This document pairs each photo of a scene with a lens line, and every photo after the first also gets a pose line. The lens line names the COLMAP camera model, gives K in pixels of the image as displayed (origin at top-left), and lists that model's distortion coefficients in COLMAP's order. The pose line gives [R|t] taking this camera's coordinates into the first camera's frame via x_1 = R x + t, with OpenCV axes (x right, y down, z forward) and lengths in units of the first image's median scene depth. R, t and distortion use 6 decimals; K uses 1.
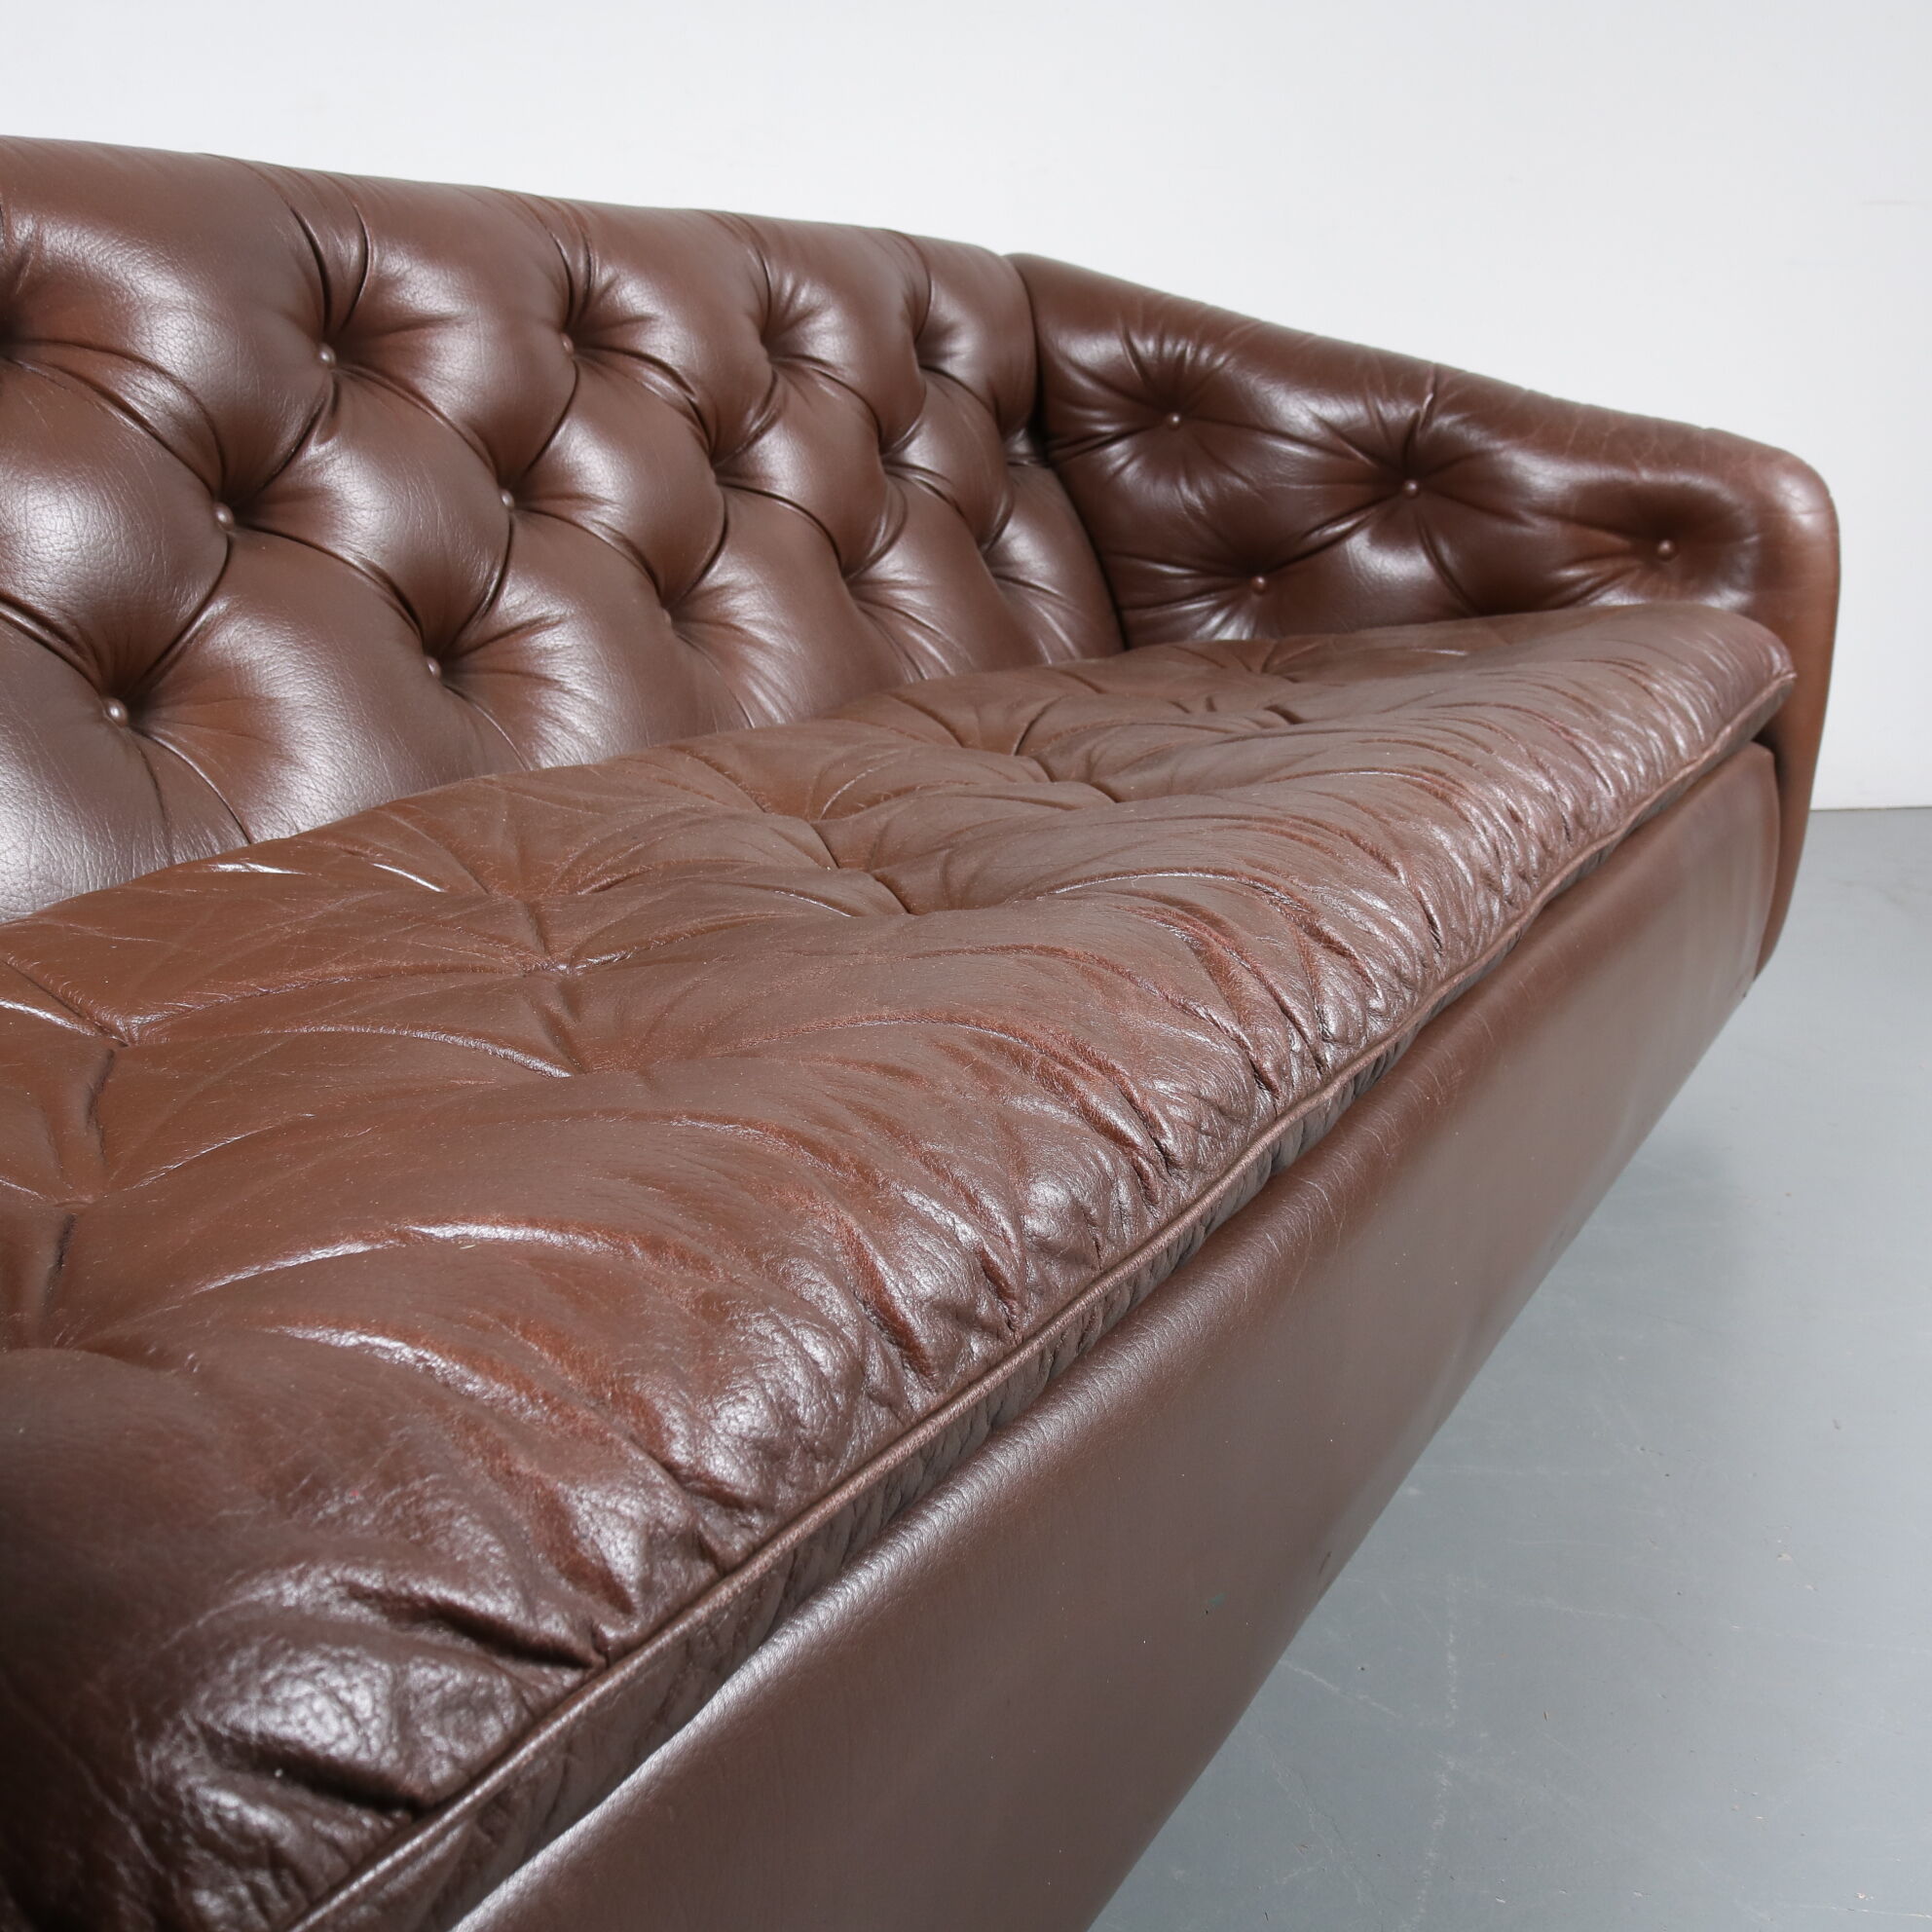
lens RADIAL K [[2394.3, 0, 966.0], [0, 2394.3, 966.0], [0, 0, 1]] dist [-0.036889, 0.092183]
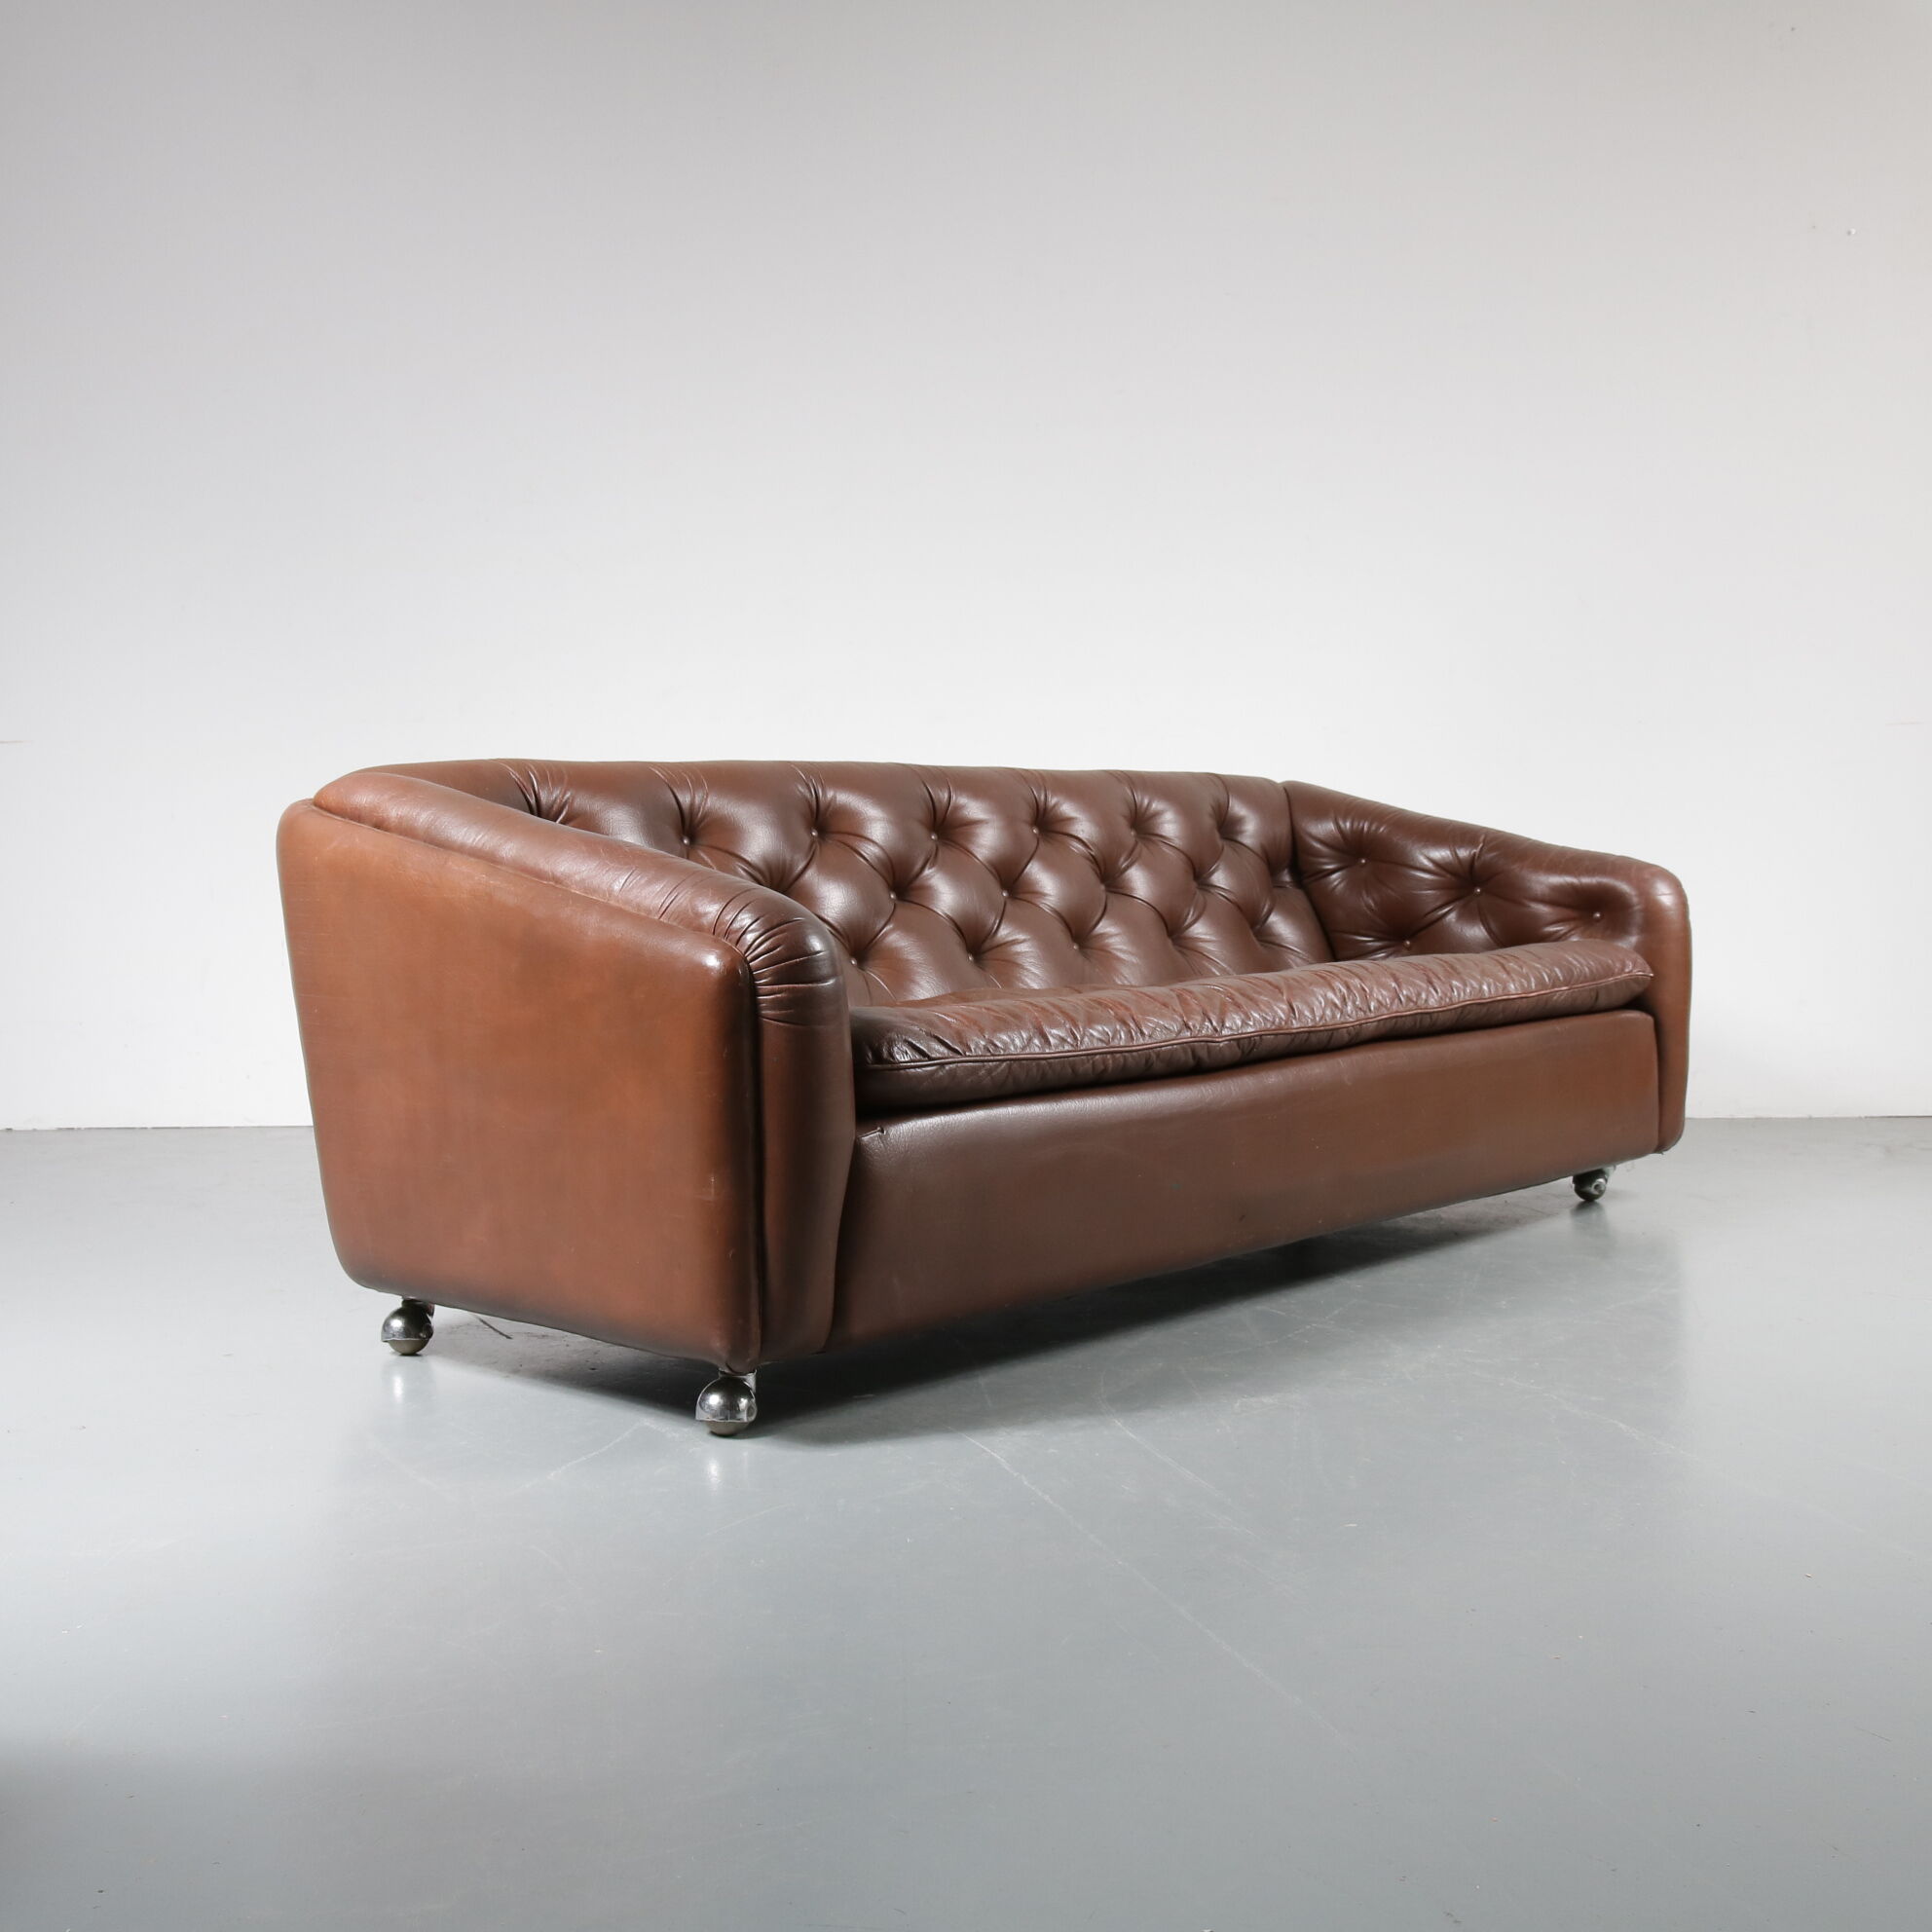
lens RADIAL K [[2394.3, 0, 966.0], [0, 2394.3, 966.0], [0, 0, 1]] dist [-0.036889, 0.092183]
pose [[0.968056, -0.018812, -0.250029, 0.319203], [-0.032998, 0.978949, -0.201418, 0.312315], [0.248554, 0.203234, 0.947057, -1.098402]]
